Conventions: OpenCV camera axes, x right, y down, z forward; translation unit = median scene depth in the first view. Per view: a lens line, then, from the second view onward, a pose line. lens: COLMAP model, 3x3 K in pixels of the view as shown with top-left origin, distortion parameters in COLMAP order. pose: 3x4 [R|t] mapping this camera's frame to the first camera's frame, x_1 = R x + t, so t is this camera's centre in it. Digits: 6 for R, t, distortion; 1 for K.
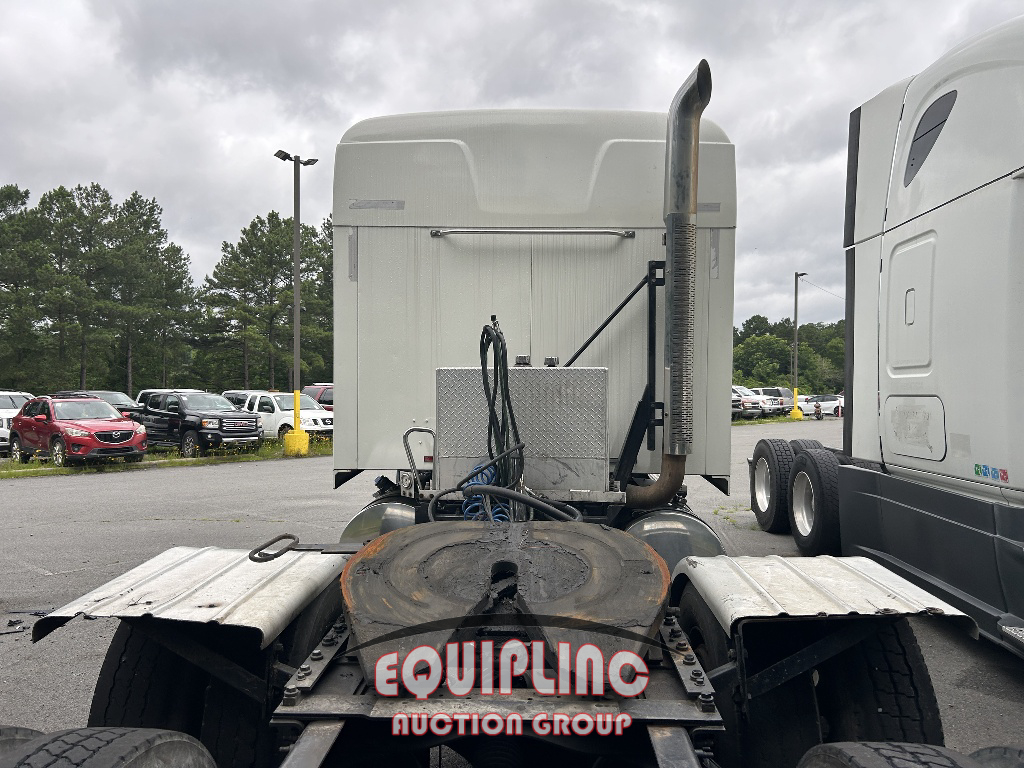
lens RADIAL K [[775.7, 0, 510.3], [0, 775.7, 382.1], [0, 0, 1]] dist [0.047145, -0.047358]
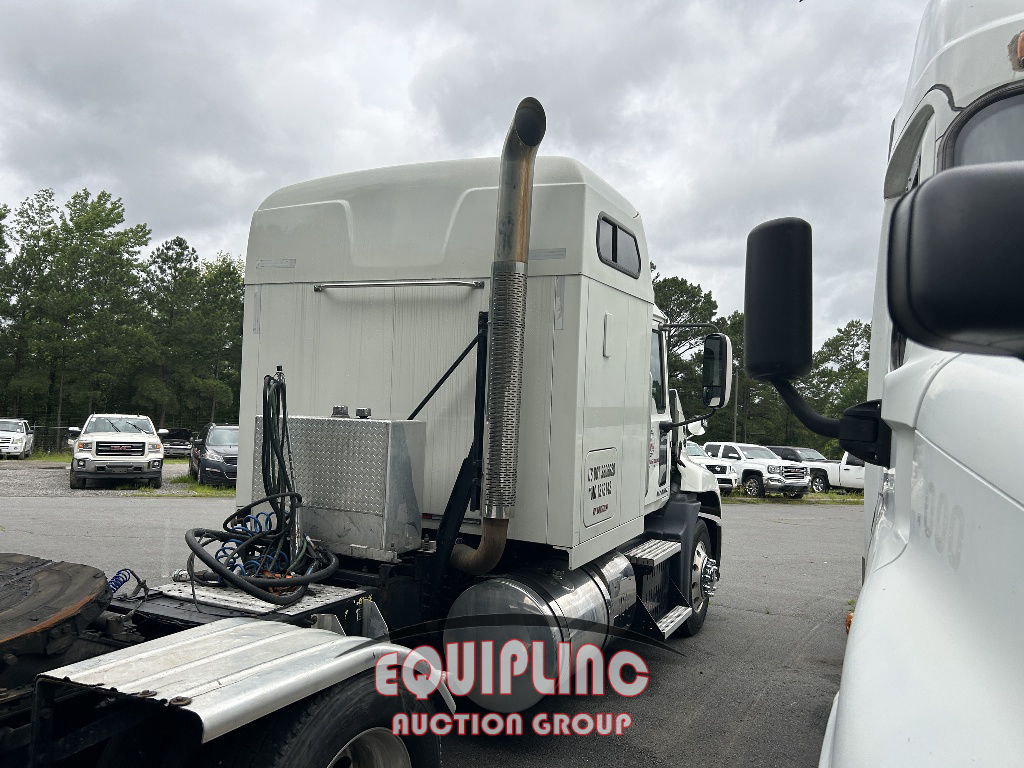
lens RADIAL K [[775.7, 0, 513.1], [0, 775.7, 383.4], [0, 0, 1]] dist [0.047145, -0.047358]
pose [[0.920715, 0.023166, -0.389547, 0.567049], [-0.046796, 0.997587, -0.051281, -0.020122], [0.387419, 0.065444, 0.919578, 0.138905]]
